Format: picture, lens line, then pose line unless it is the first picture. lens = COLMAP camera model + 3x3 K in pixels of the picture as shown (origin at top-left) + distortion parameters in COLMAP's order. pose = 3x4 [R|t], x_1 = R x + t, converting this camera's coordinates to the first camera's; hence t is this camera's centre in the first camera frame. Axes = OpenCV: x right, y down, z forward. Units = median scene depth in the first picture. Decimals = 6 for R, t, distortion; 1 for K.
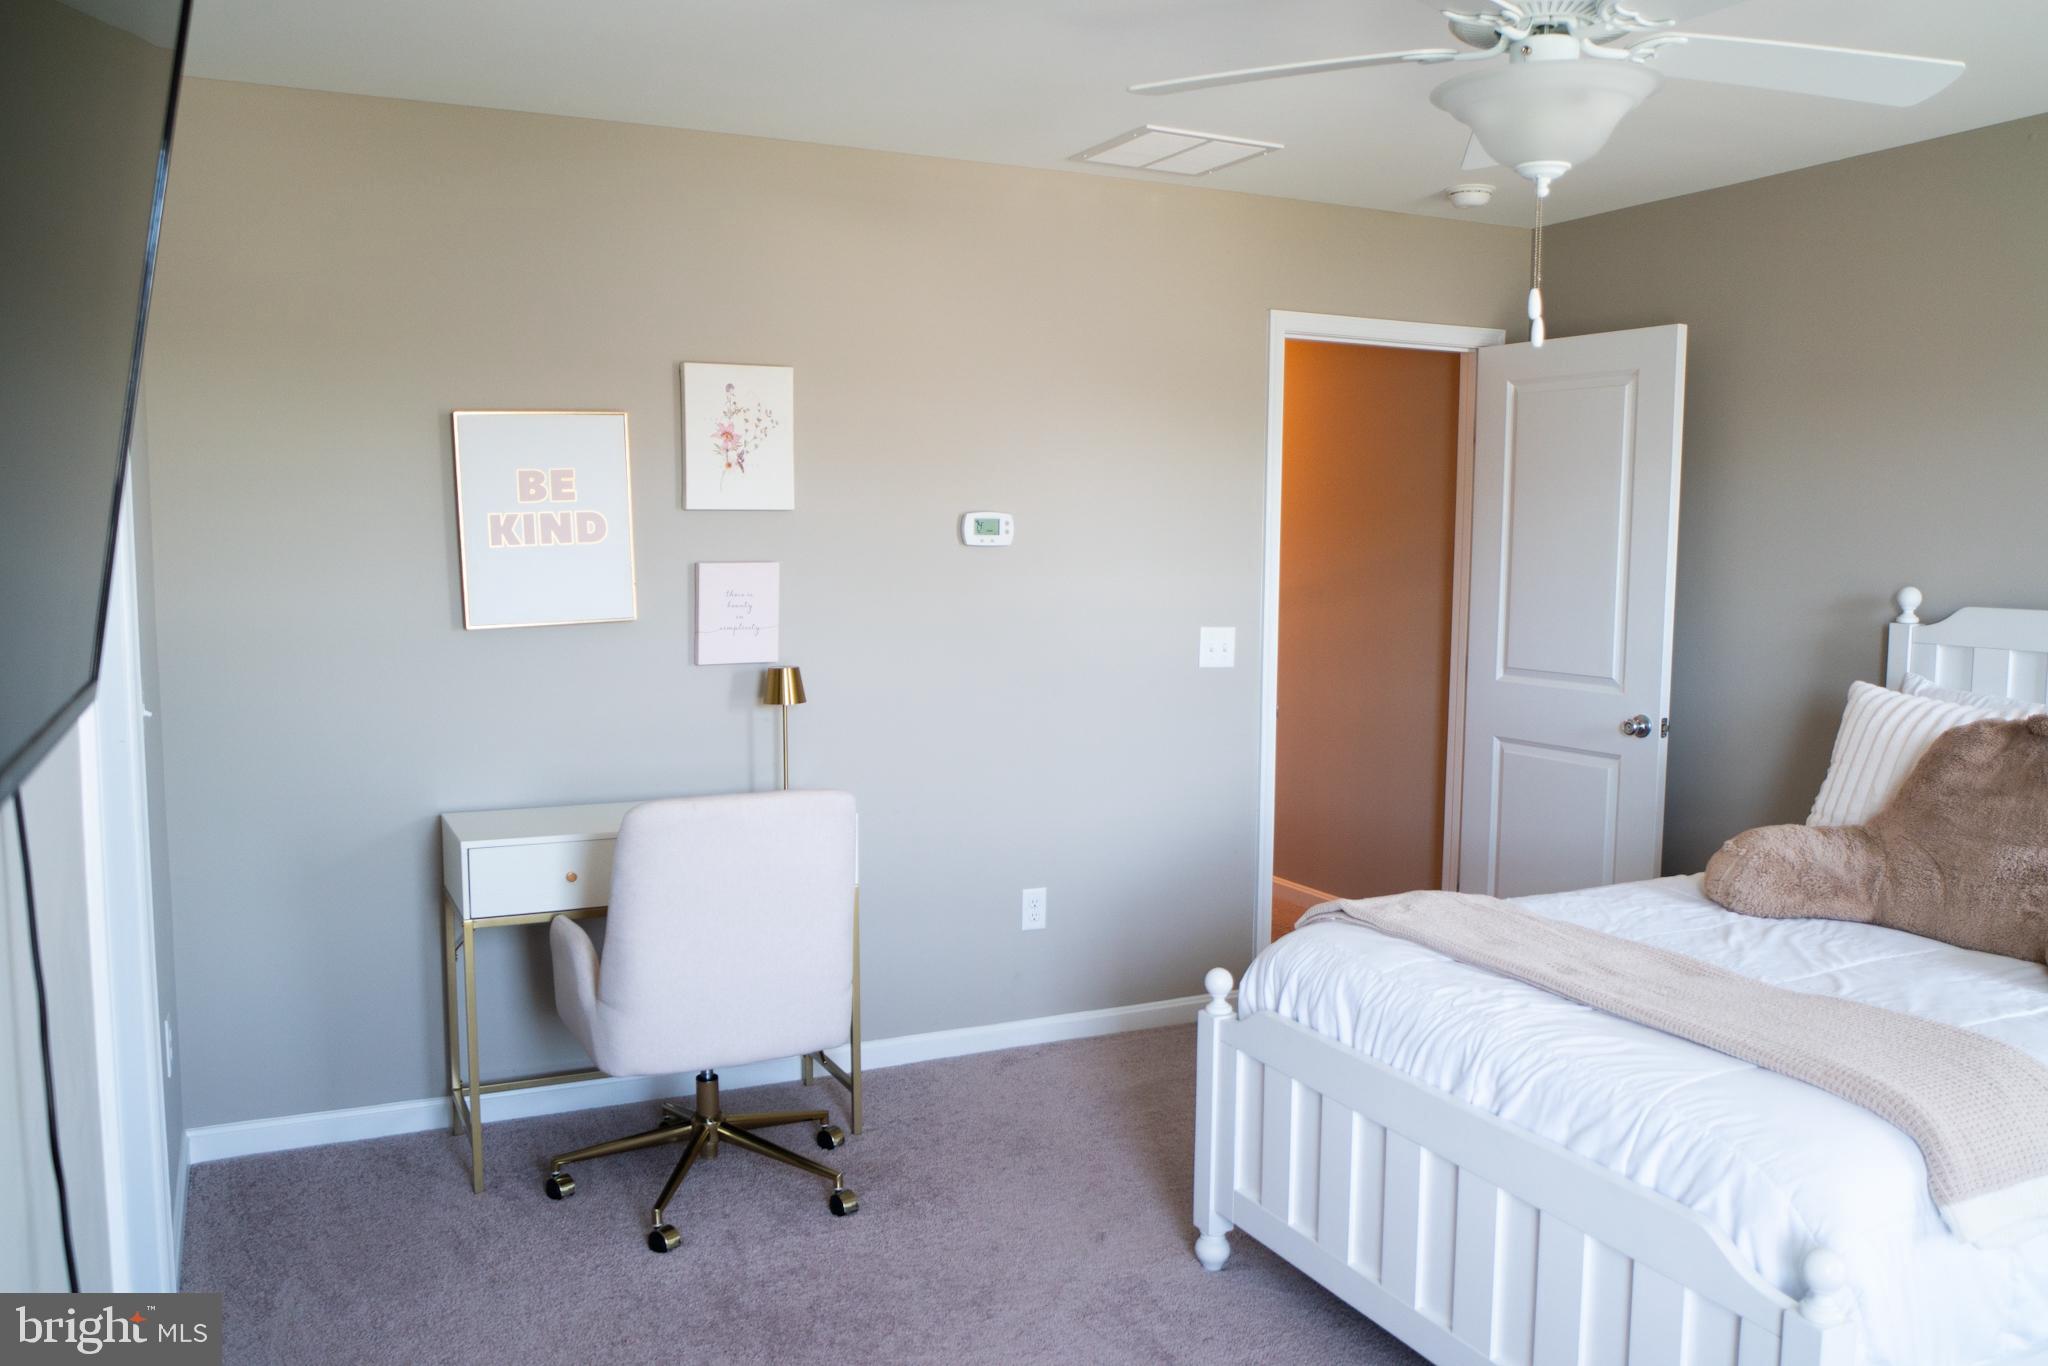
lens RADIAL K [[1636.5, 0, 1037.0], [0, 1636.5, 678.5], [0, 0, 1]] dist [-0.061026, 0.037785]
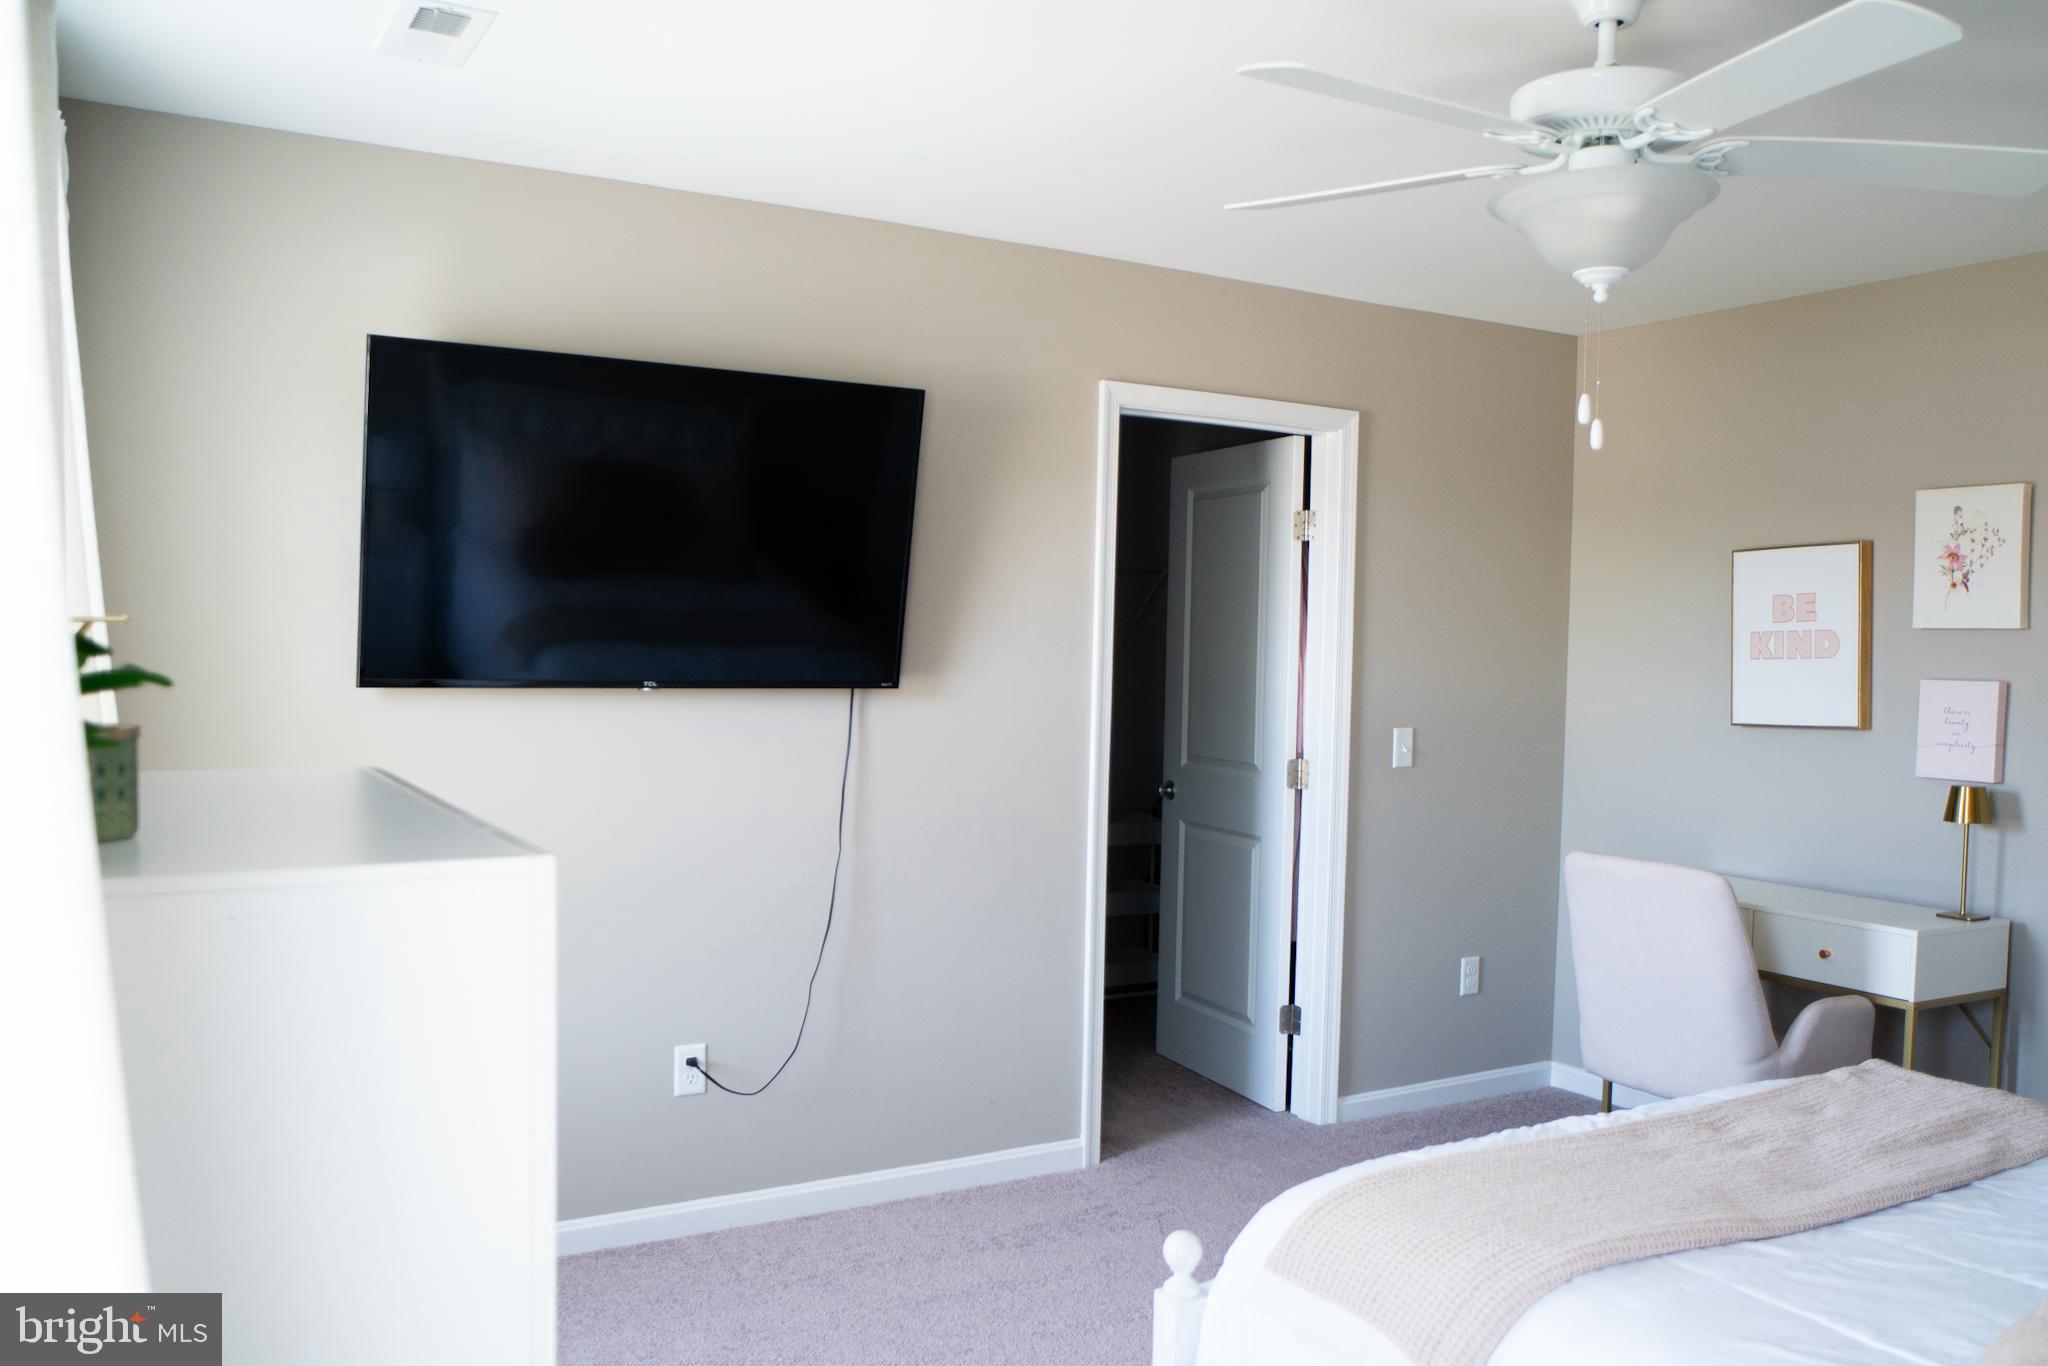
lens RADIAL K [[1636.5, 0, 1009.9], [0, 1636.5, 679.6], [0, 0, 1]] dist [-0.061026, 0.037785]
pose [[0.060513, 0.025062, -0.997853, 0.784278], [-0.113012, 0.993429, 0.018097, -0.023306], [0.991749, 0.111674, 0.062947, 0.356088]]
